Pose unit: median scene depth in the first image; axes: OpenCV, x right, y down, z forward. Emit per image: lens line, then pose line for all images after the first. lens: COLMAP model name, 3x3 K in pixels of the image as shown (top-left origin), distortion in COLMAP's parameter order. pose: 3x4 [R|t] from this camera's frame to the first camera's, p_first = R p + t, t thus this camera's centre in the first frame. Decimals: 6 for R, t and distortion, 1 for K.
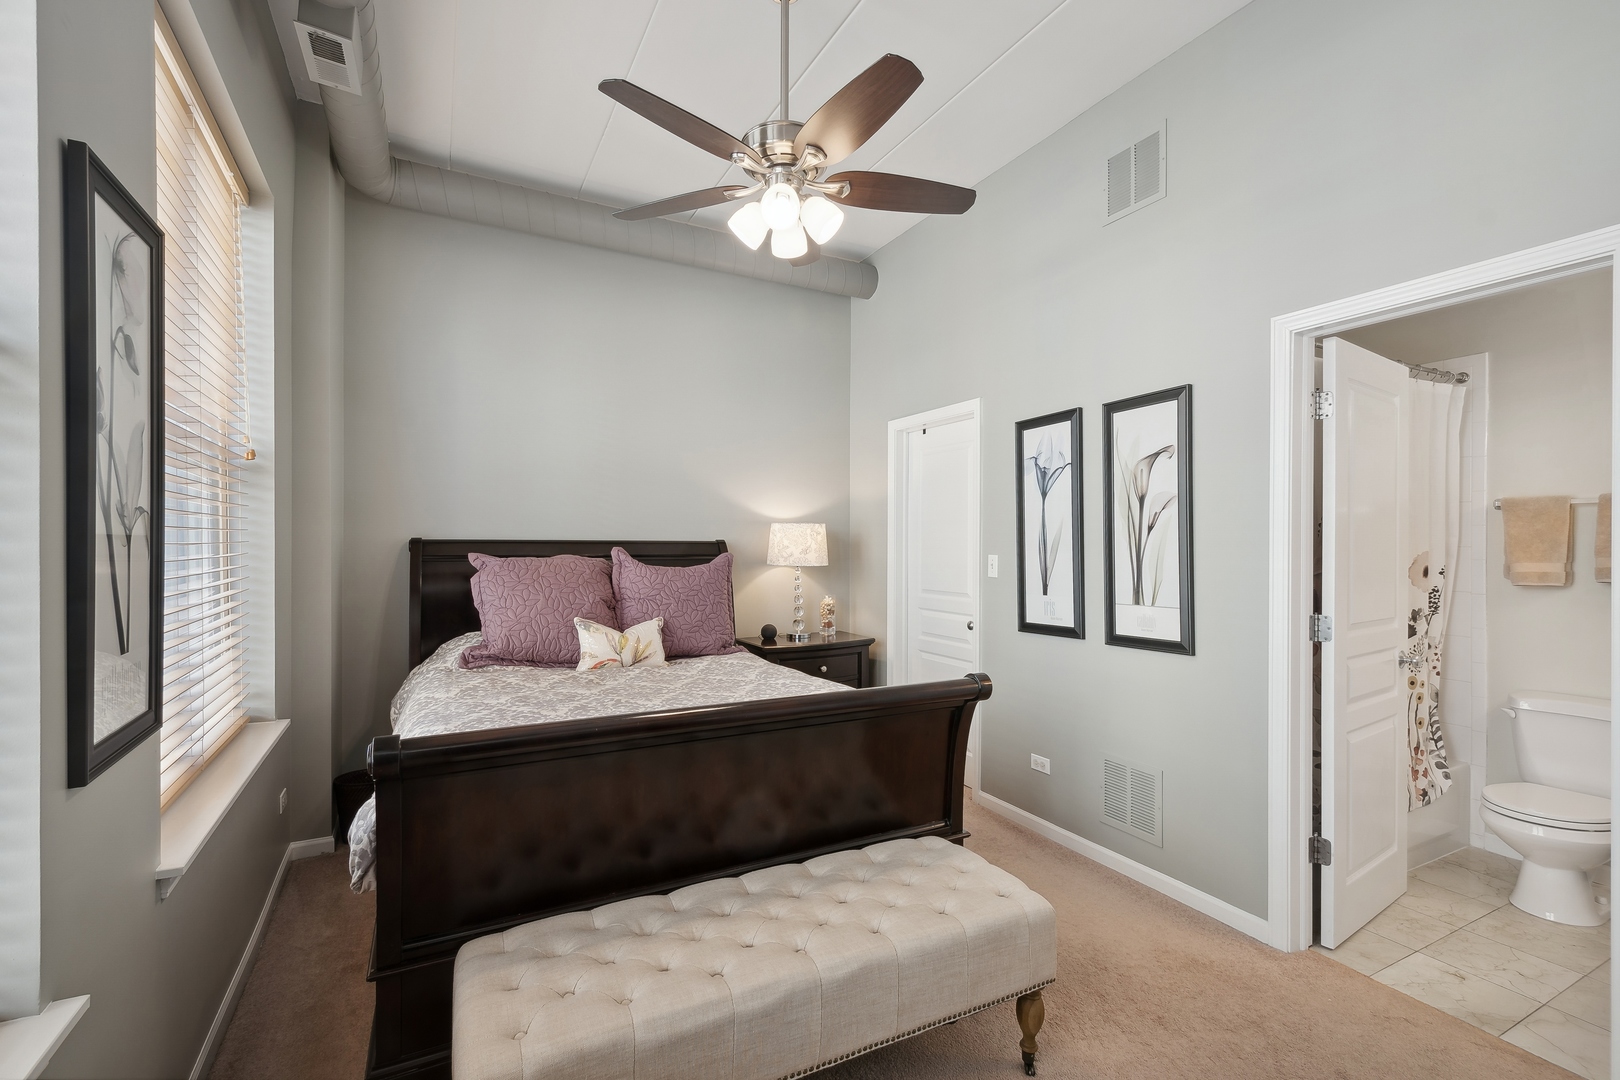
lens RADIAL K [[734.4, 0, 813.0], [0, 734.4, 545.7], [0, 0, 1]] dist [0.002566, 0.000103]
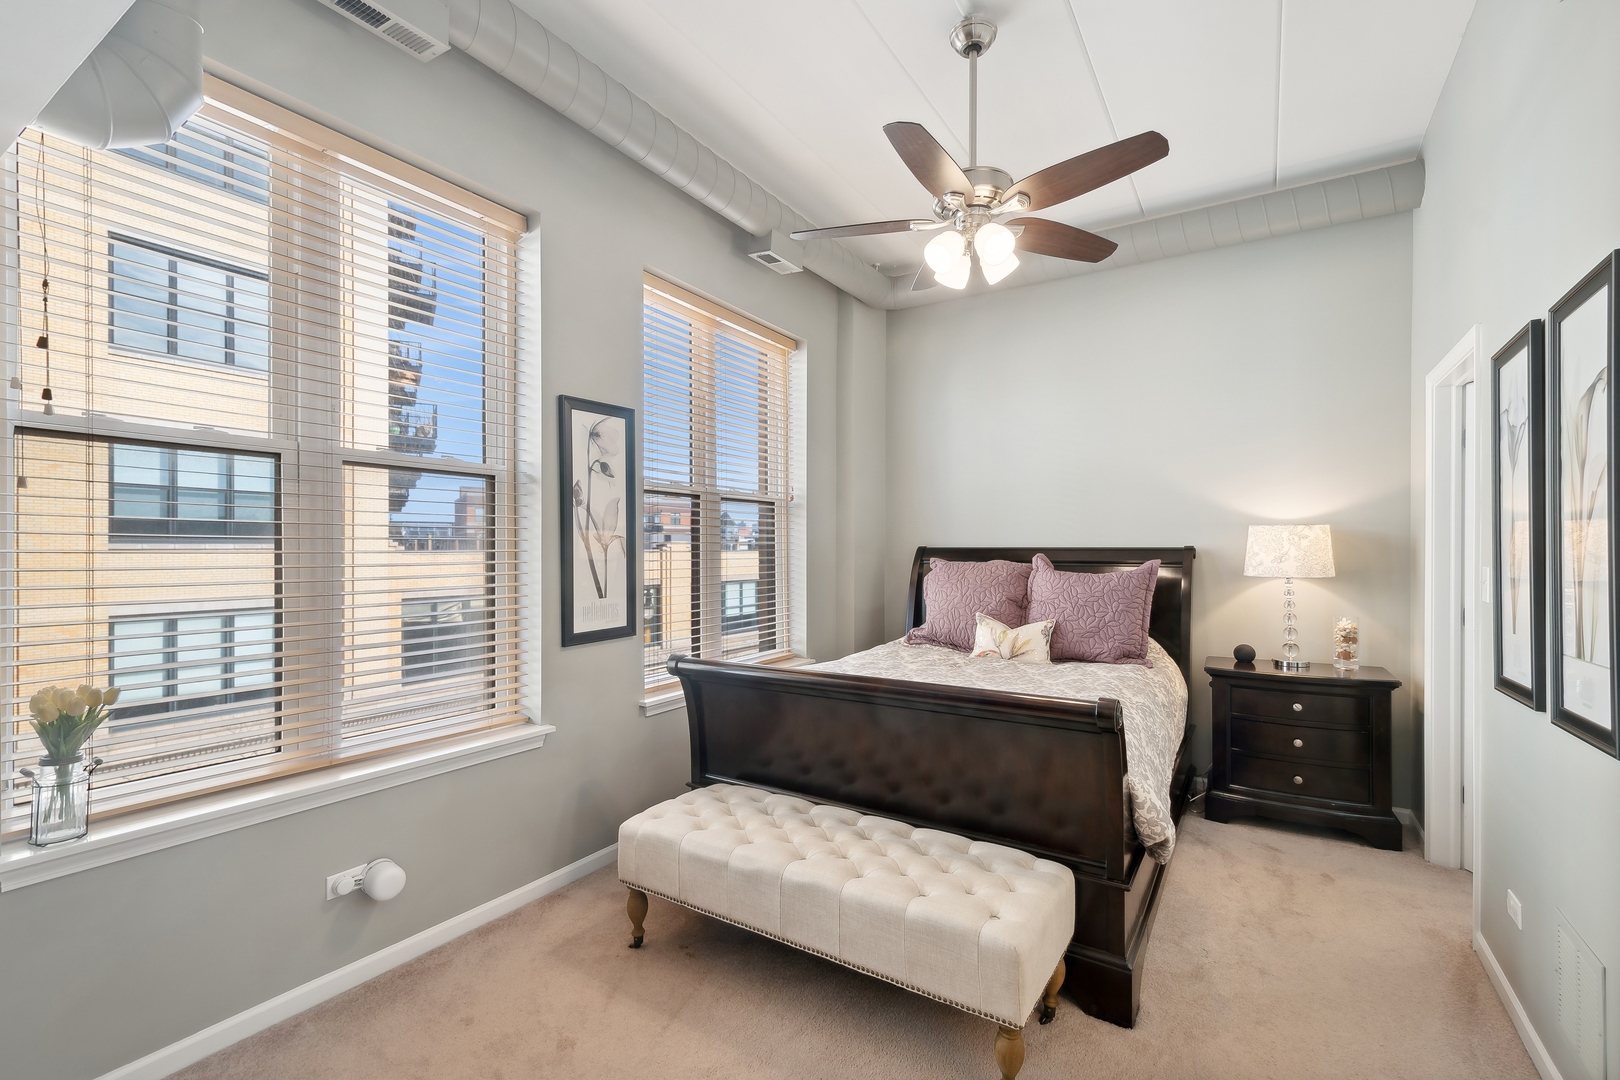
lens RADIAL K [[779.5, 0, 858.4], [0, 779.5, 551.3], [0, 0, 1]] dist [0.000380, -0.000326]
pose [[0.471430, 0.000846, -0.881903, 0.668009], [-0.000995, 0.999999, 0.000427, -0.001608], [0.881903, 0.000676, 0.471430, 0.222204]]
